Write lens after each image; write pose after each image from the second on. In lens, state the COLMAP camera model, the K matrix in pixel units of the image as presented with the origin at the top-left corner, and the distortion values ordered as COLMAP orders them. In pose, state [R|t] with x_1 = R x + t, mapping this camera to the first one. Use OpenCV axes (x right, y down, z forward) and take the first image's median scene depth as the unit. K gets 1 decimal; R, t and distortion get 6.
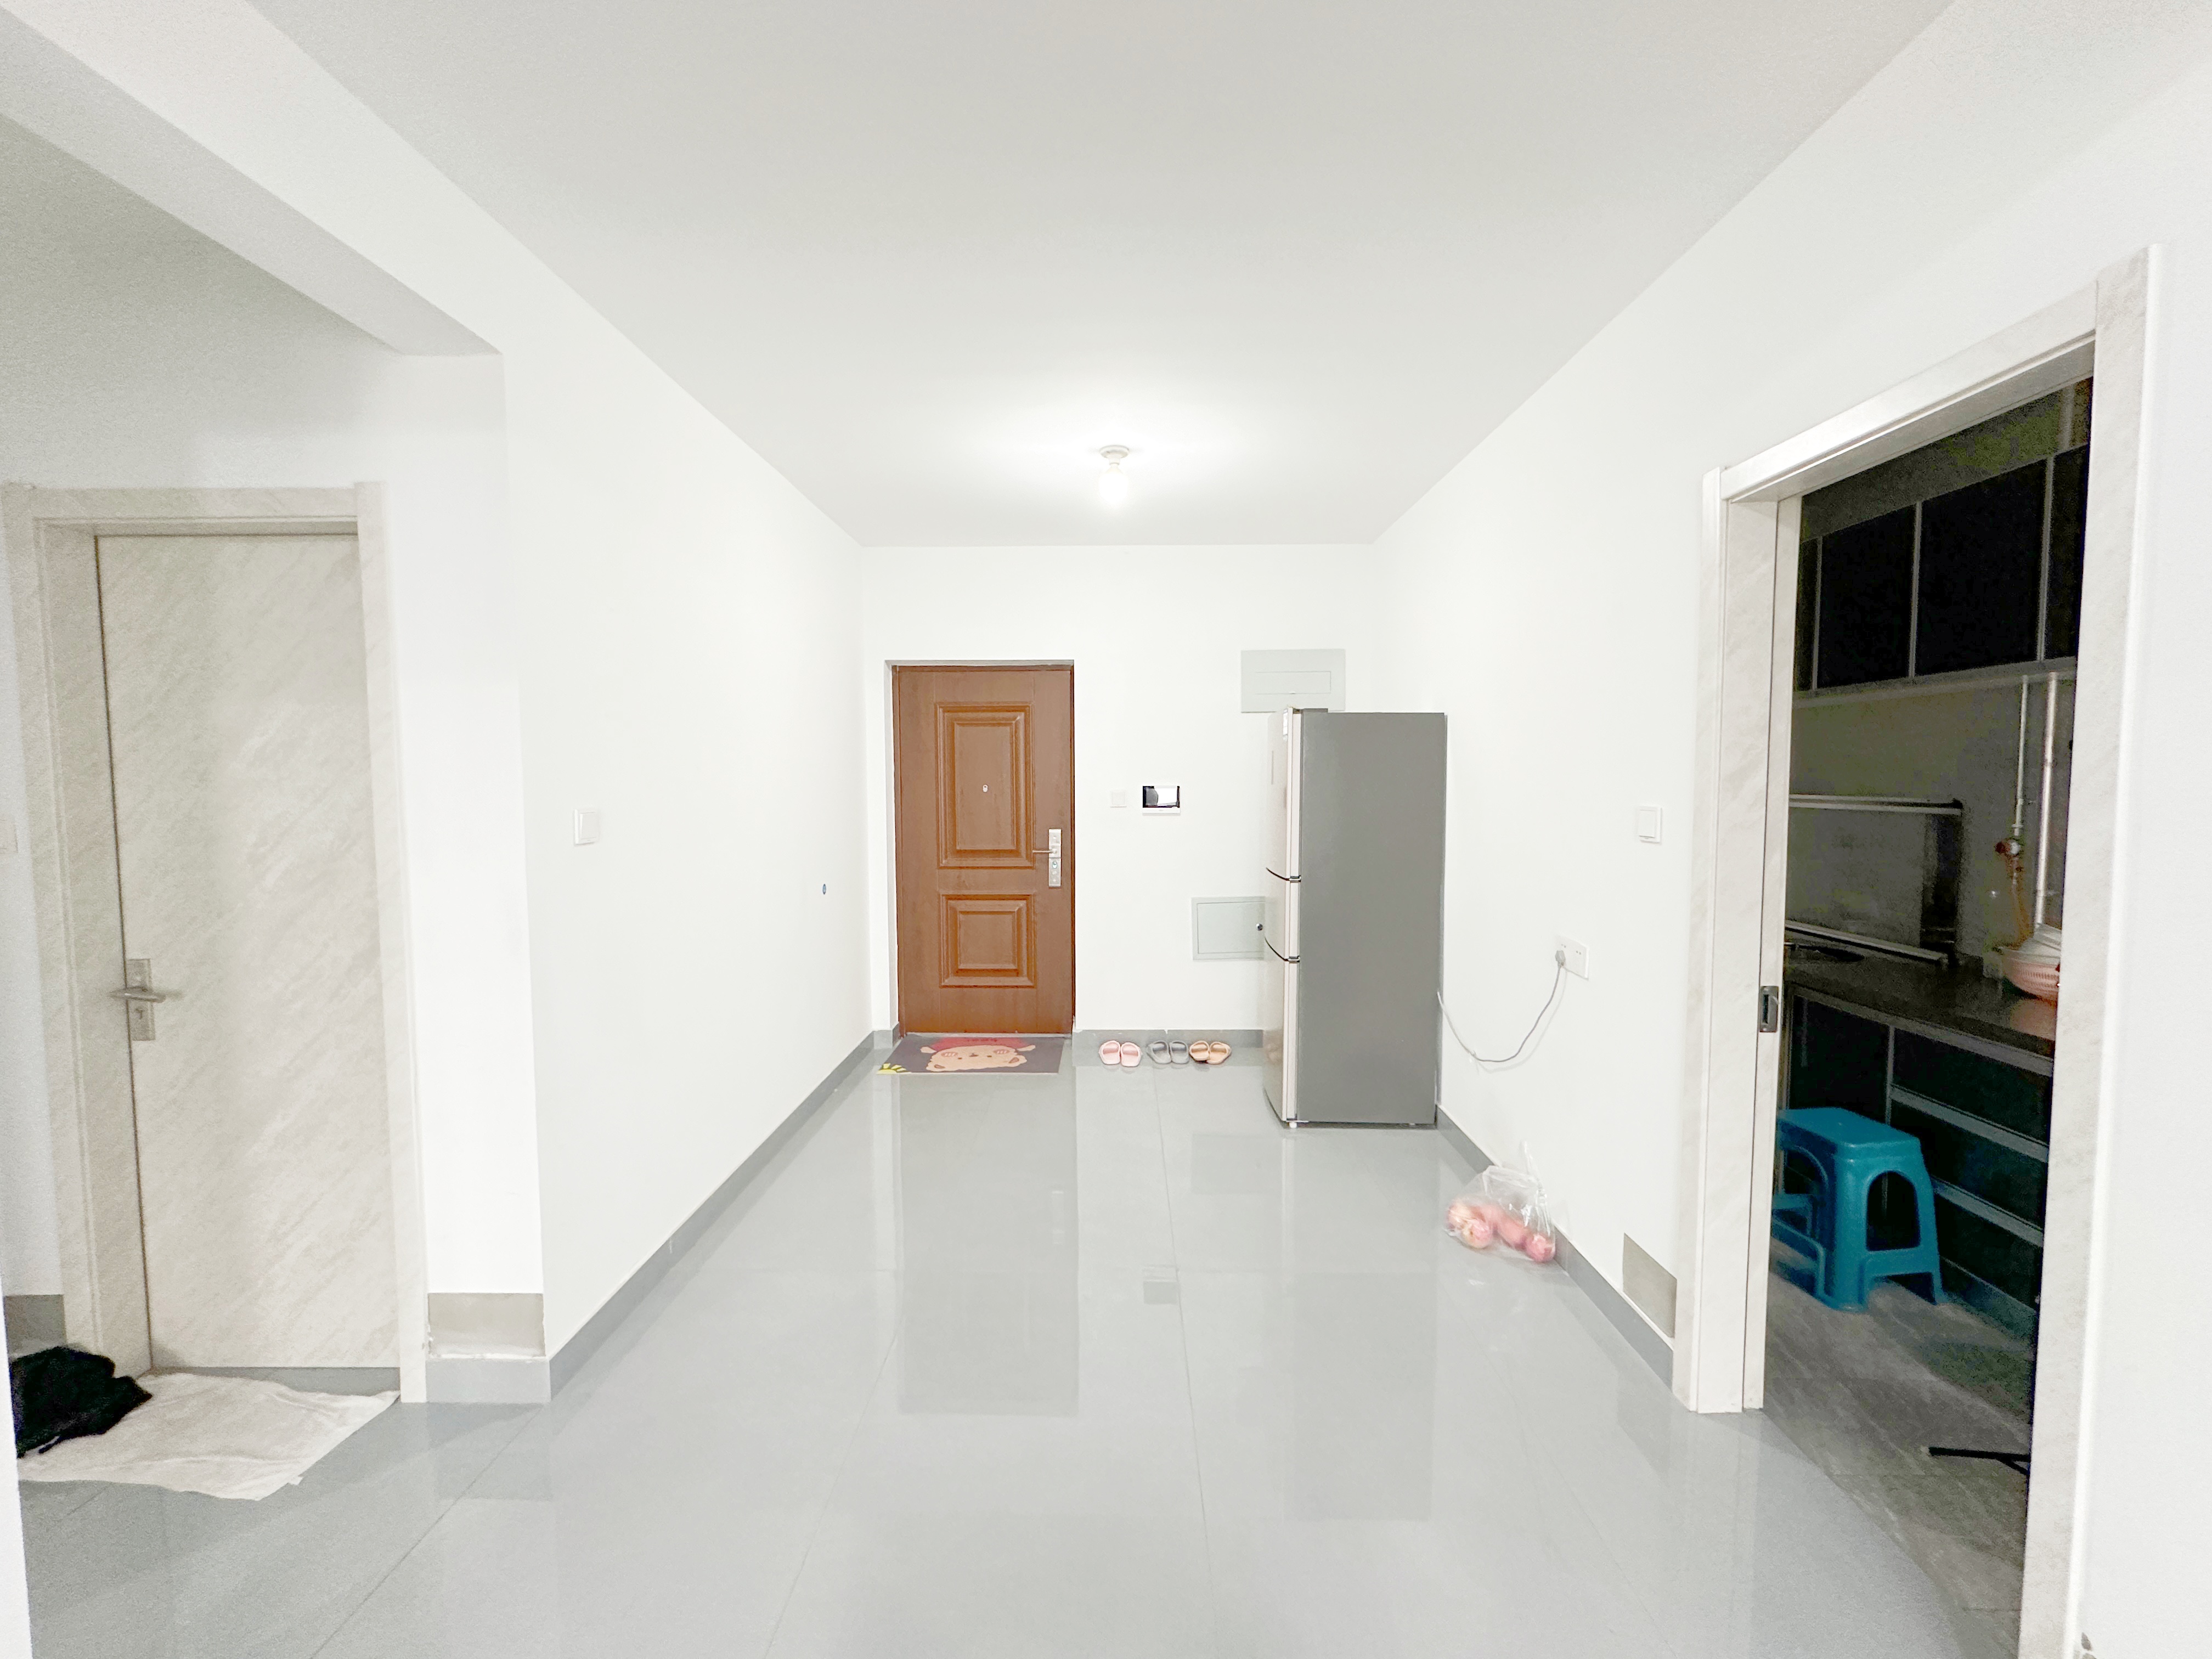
lens RADIAL K [[882.0, 0, 1106.0], [0, 882.0, 829.5], [0, 0, 1]] dist [-0.000570, -0.000055]
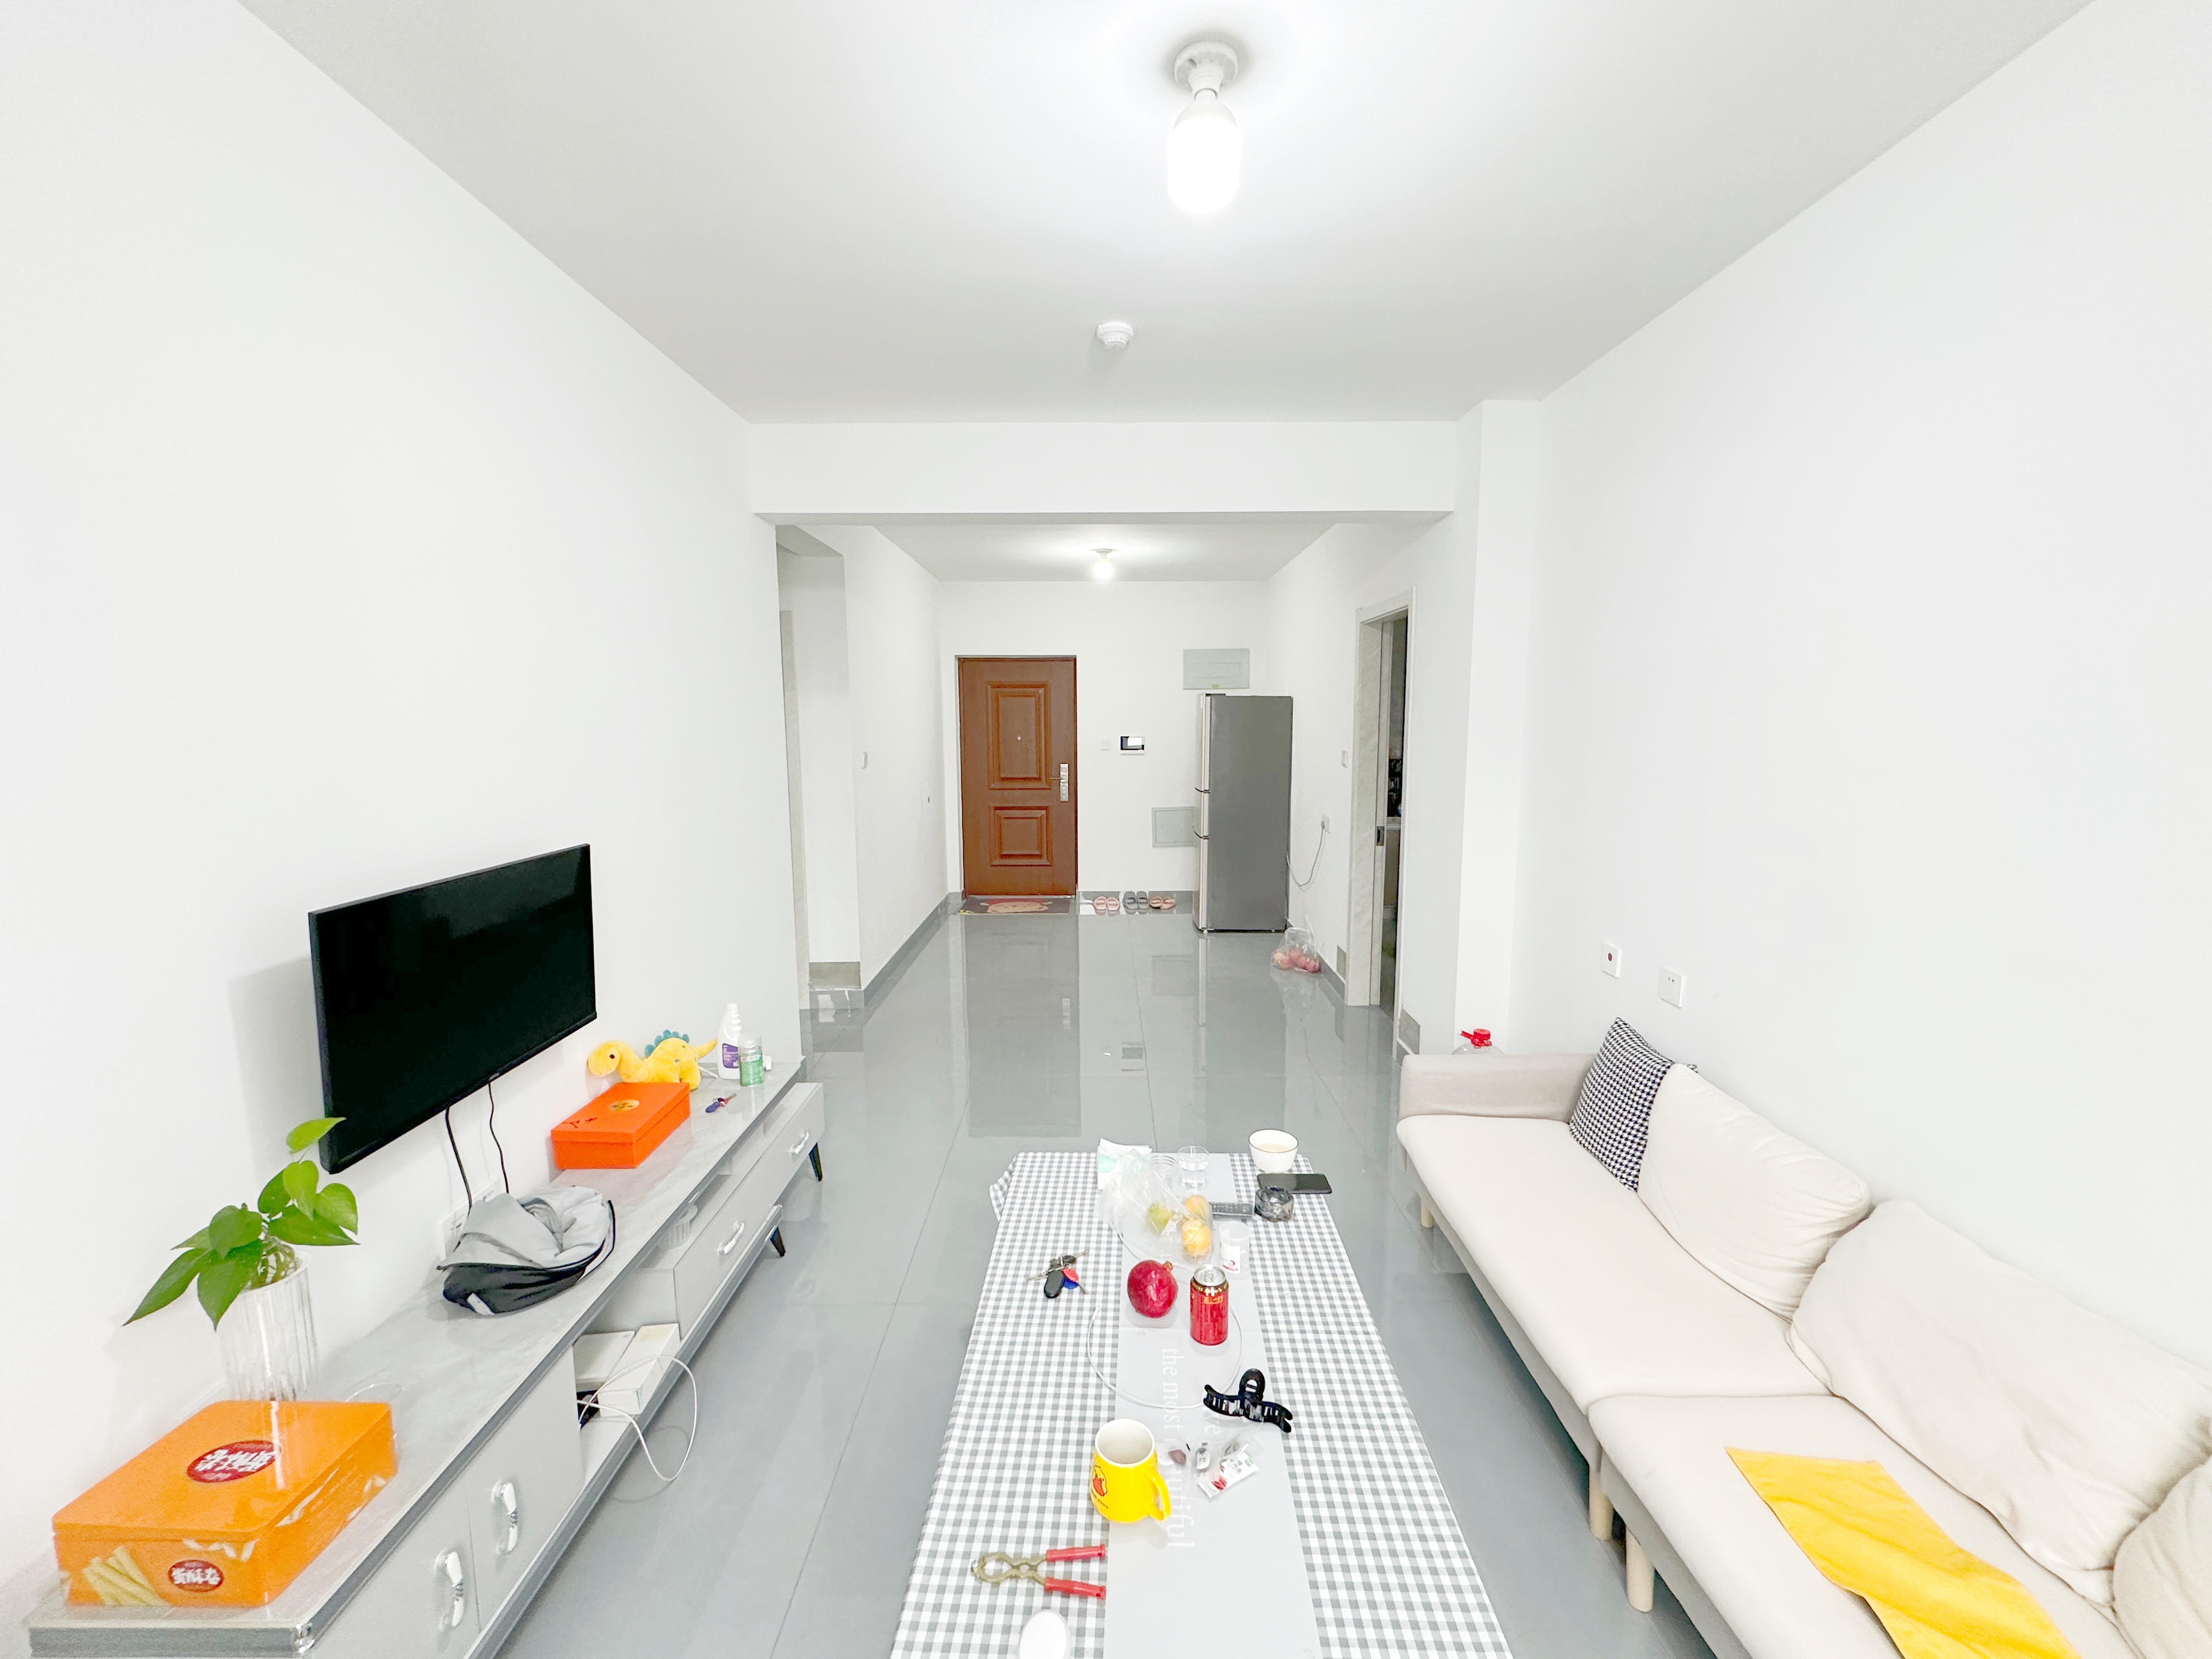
lens RADIAL K [[882.0, 0, 1106.0], [0, 882.0, 829.5], [0, 0, 1]] dist [-0.000570, -0.000055]
pose [[0.999793, -0.001674, 0.020260, -0.016398], [0.000318, 0.997767, 0.066790, 0.011222], [-0.020326, -0.066770, 0.997561, -0.575094]]
